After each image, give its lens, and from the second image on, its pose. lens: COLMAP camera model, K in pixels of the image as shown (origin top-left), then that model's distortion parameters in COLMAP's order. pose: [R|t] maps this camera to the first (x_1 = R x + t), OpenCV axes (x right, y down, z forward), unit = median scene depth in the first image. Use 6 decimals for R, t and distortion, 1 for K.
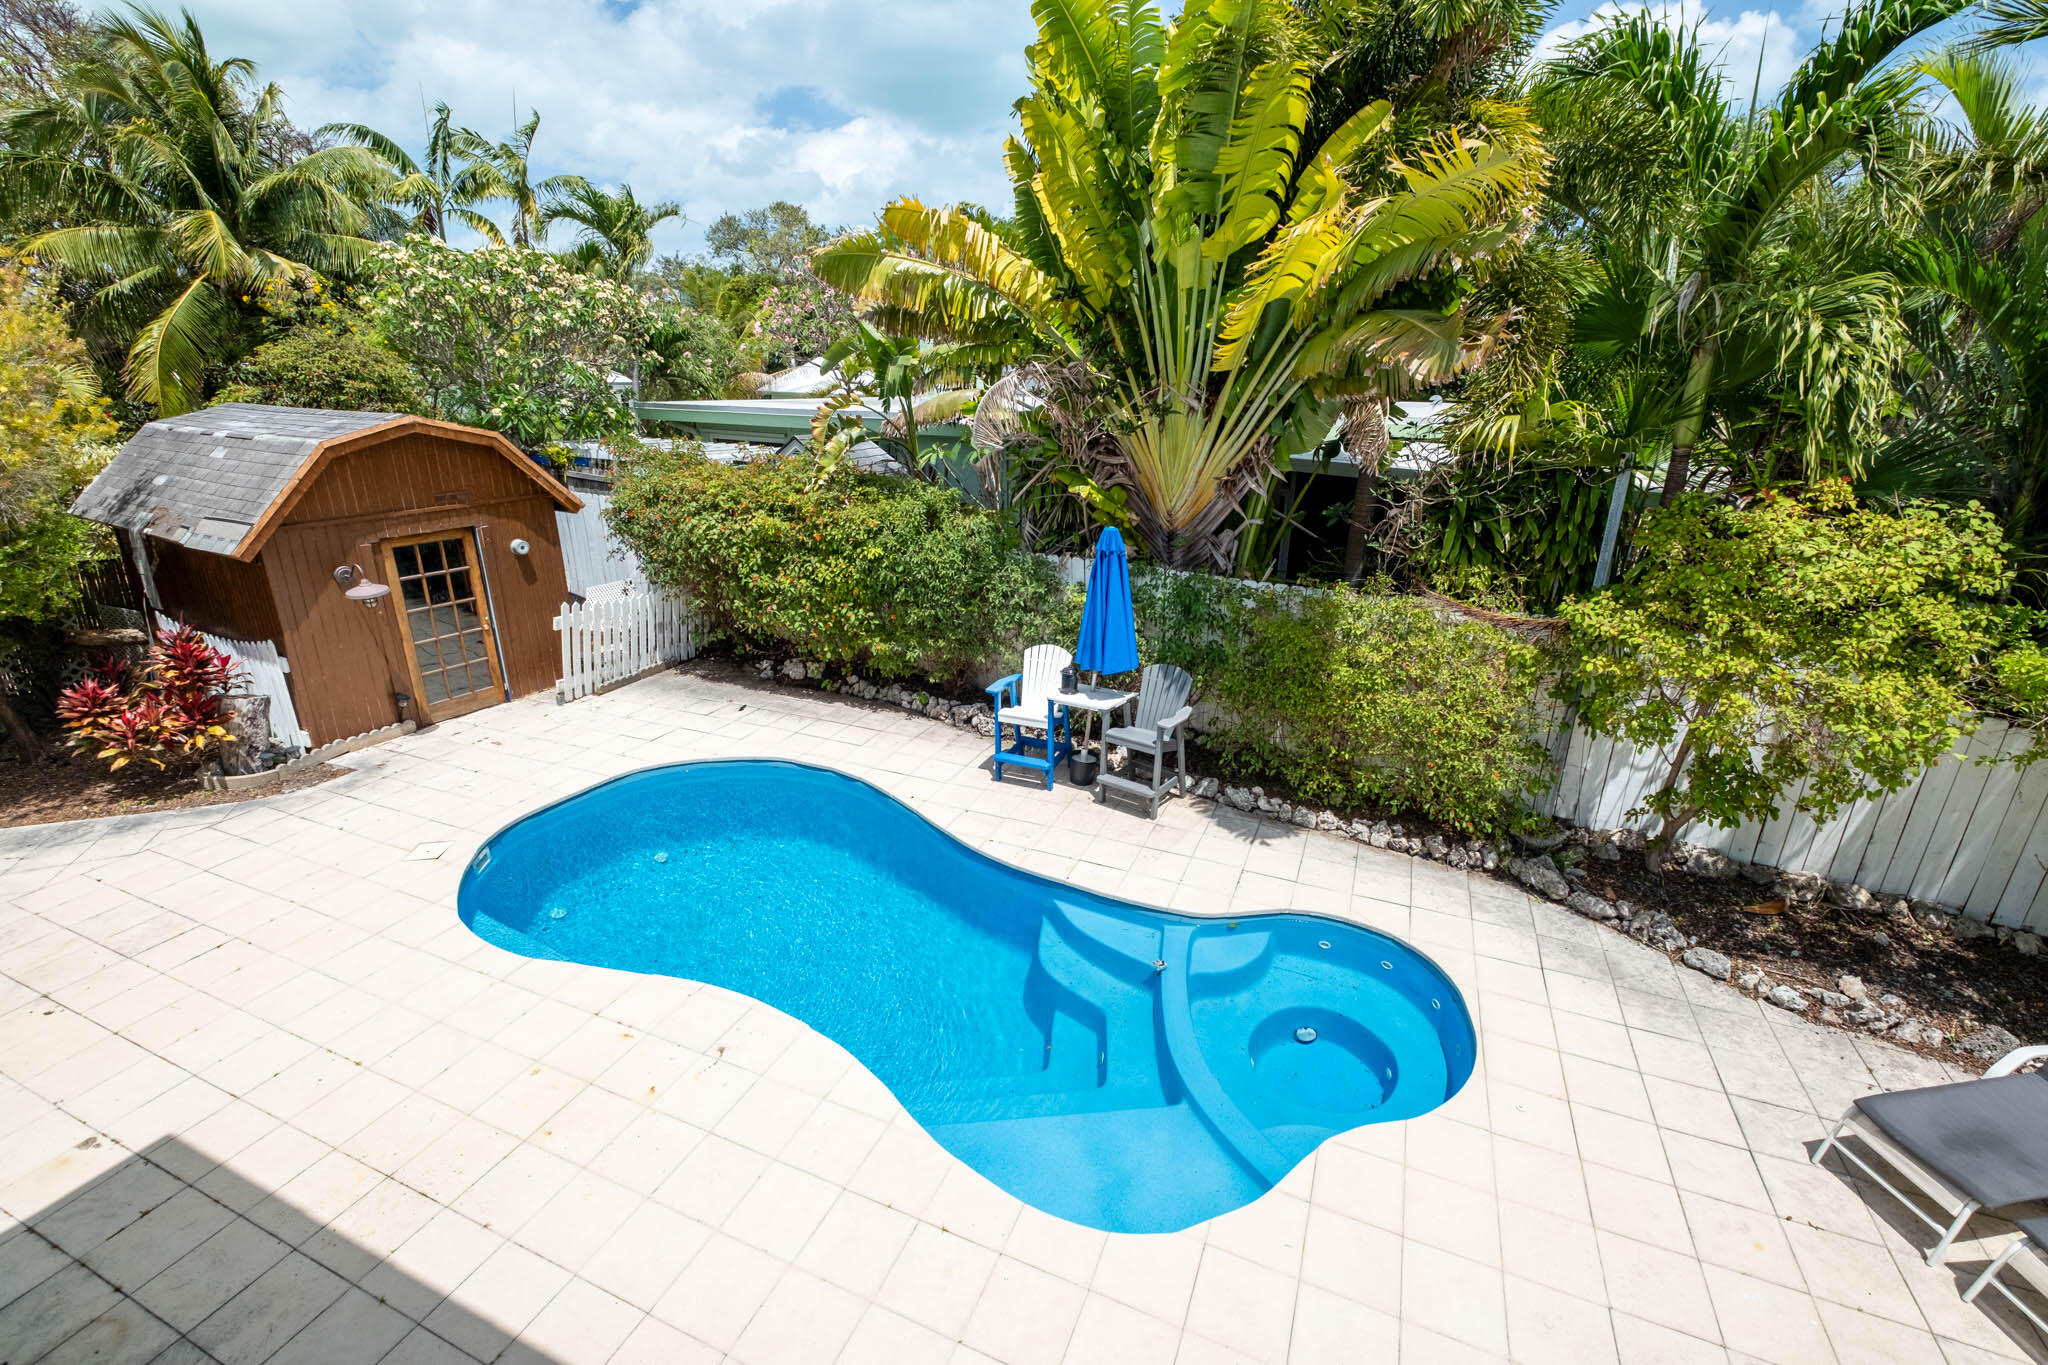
lens RADIAL K [[859.1, 0, 1033.8], [0, 859.1, 677.8], [0, 0, 1]] dist [-0.002347, -0.000964]
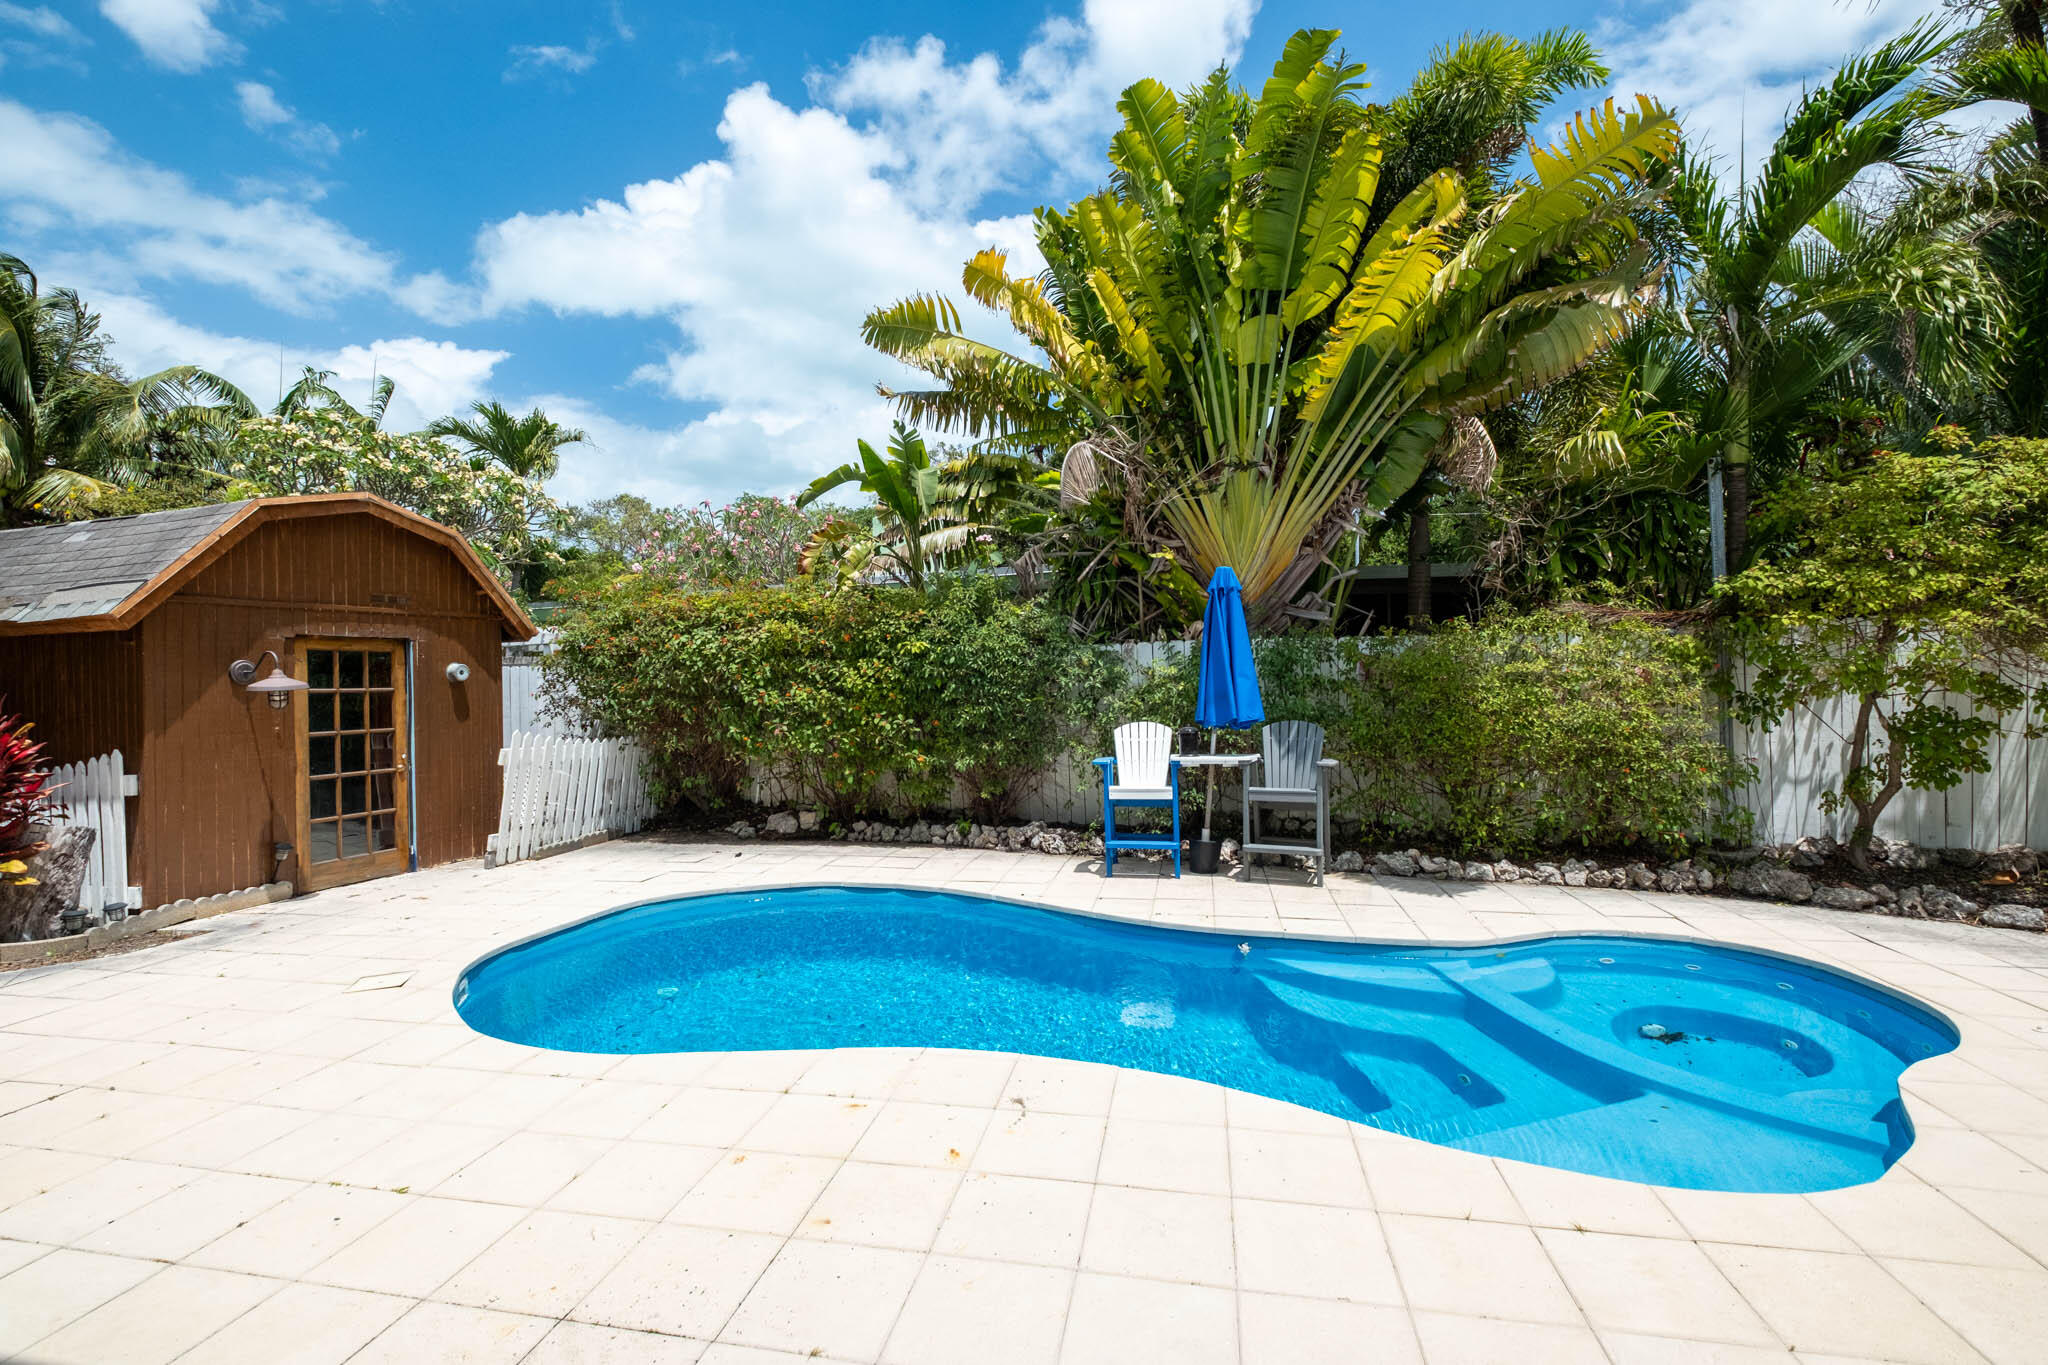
lens RADIAL K [[885.7, 0, 1024.0], [0, 885.7, 682.5], [0, 0, 1]] dist [-0.004256, -0.000668]
pose [[0.981870, -0.033085, 0.186646, -0.265605], [0.091415, 0.945228, -0.313350, 0.195073], [-0.166056, 0.324731, 0.931115, 0.156869]]
